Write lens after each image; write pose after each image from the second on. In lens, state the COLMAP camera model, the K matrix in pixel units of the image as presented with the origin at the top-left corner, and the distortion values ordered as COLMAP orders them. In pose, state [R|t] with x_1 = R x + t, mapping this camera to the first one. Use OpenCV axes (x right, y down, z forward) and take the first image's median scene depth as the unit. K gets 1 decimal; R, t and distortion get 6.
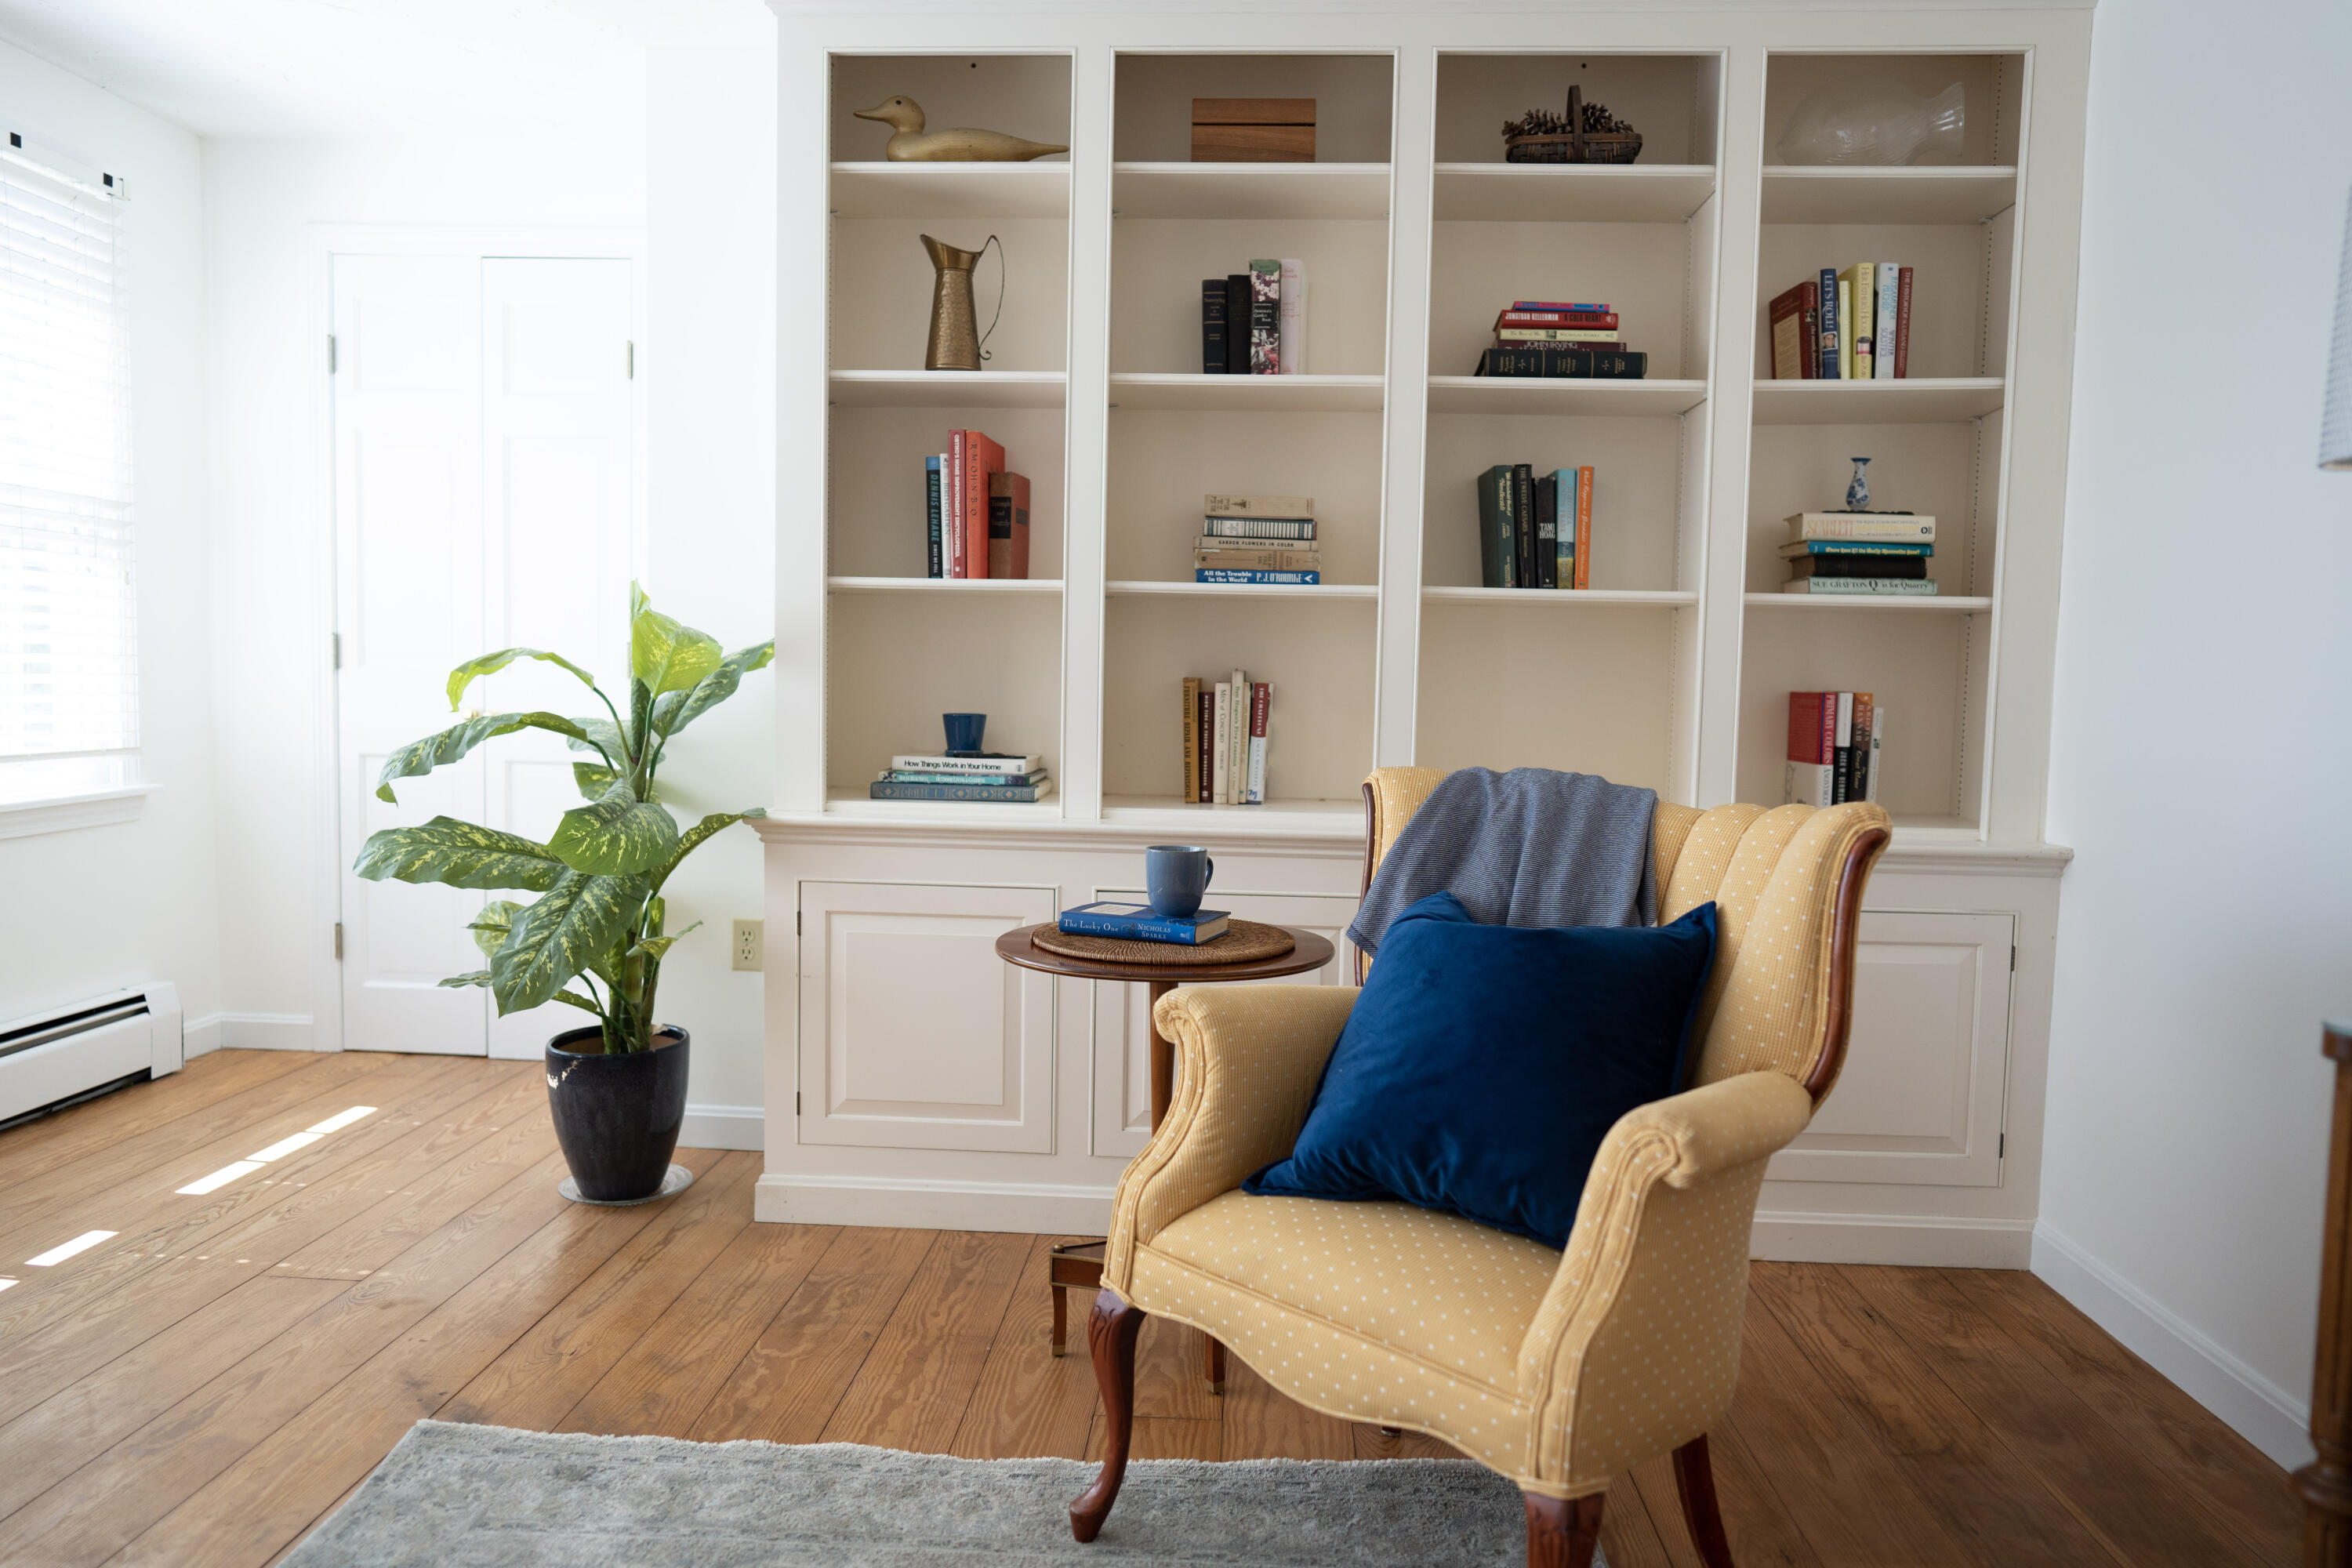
lens RADIAL K [[1553.9, 0, 1194.1], [0, 1553.9, 772.5], [0, 0, 1]] dist [-0.045979, 0.063020]
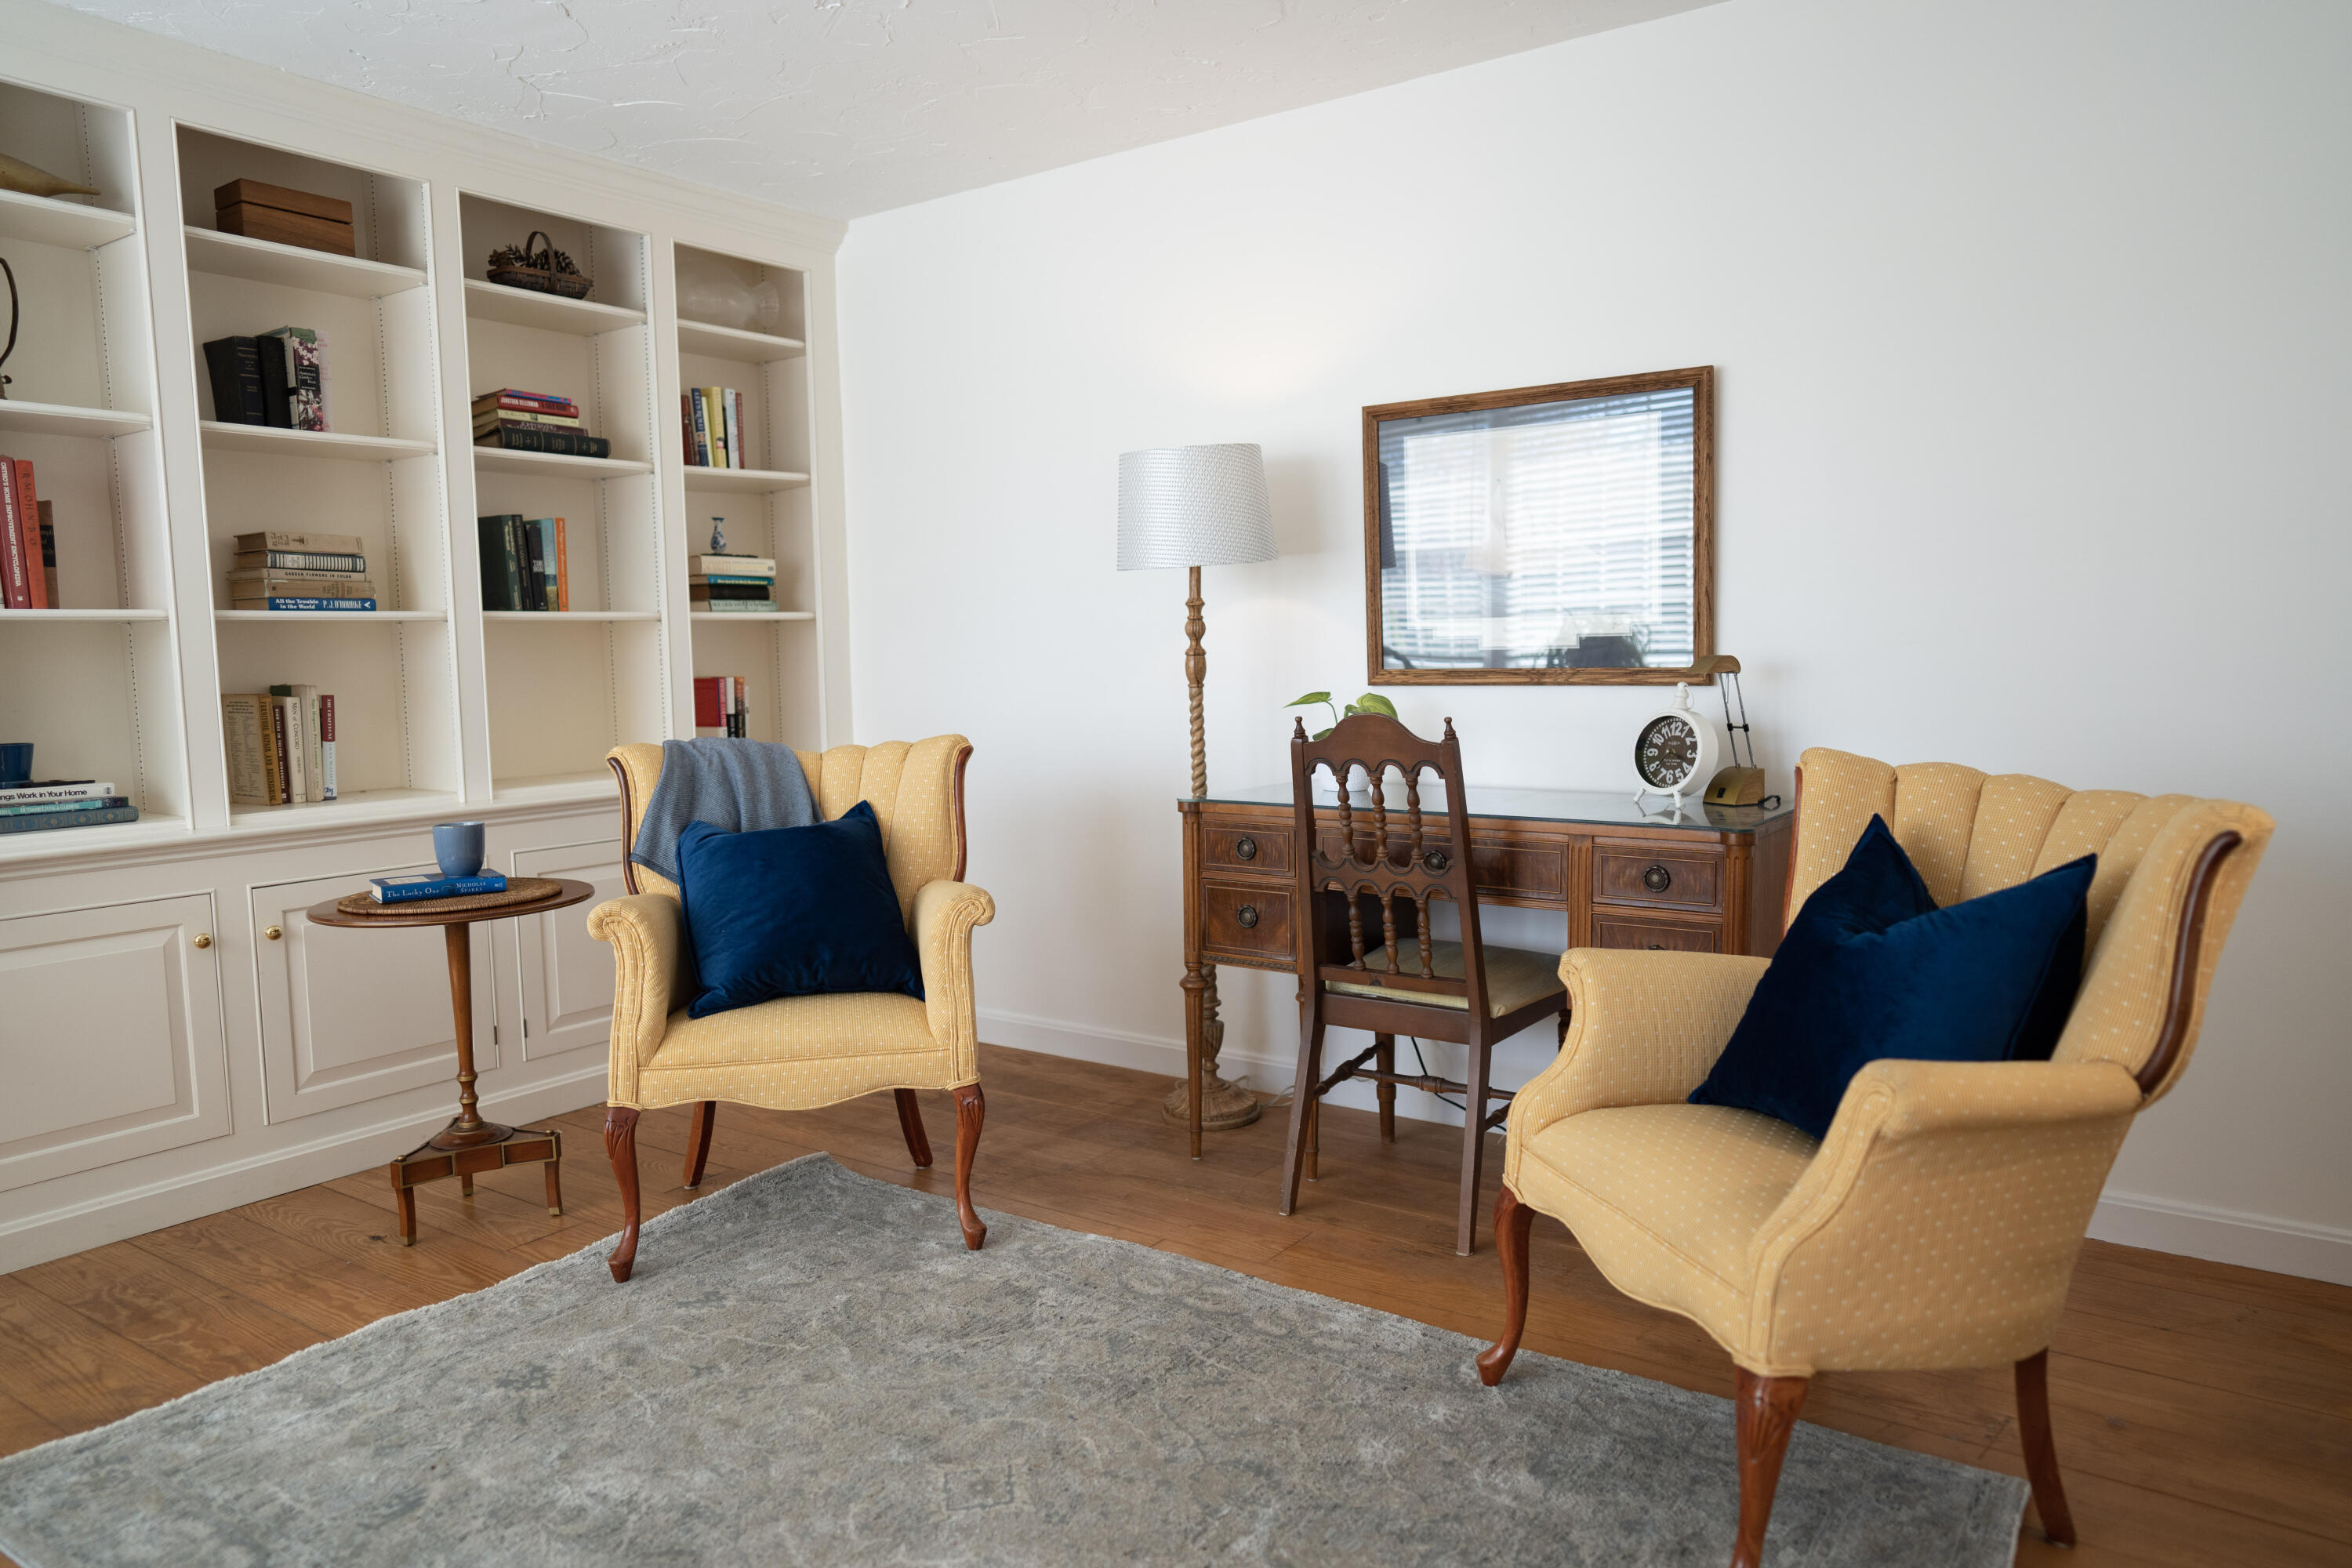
lens RADIAL K [[1553.9, 0, 1194.1], [0, 1553.9, 772.5], [0, 0, 1]] dist [-0.045979, 0.063020]
pose [[0.523939, -0.101772, 0.845654, -0.619324], [0.086815, 0.994046, 0.065843, -0.020377], [-0.847320, 0.038918, 0.529655, -0.161813]]
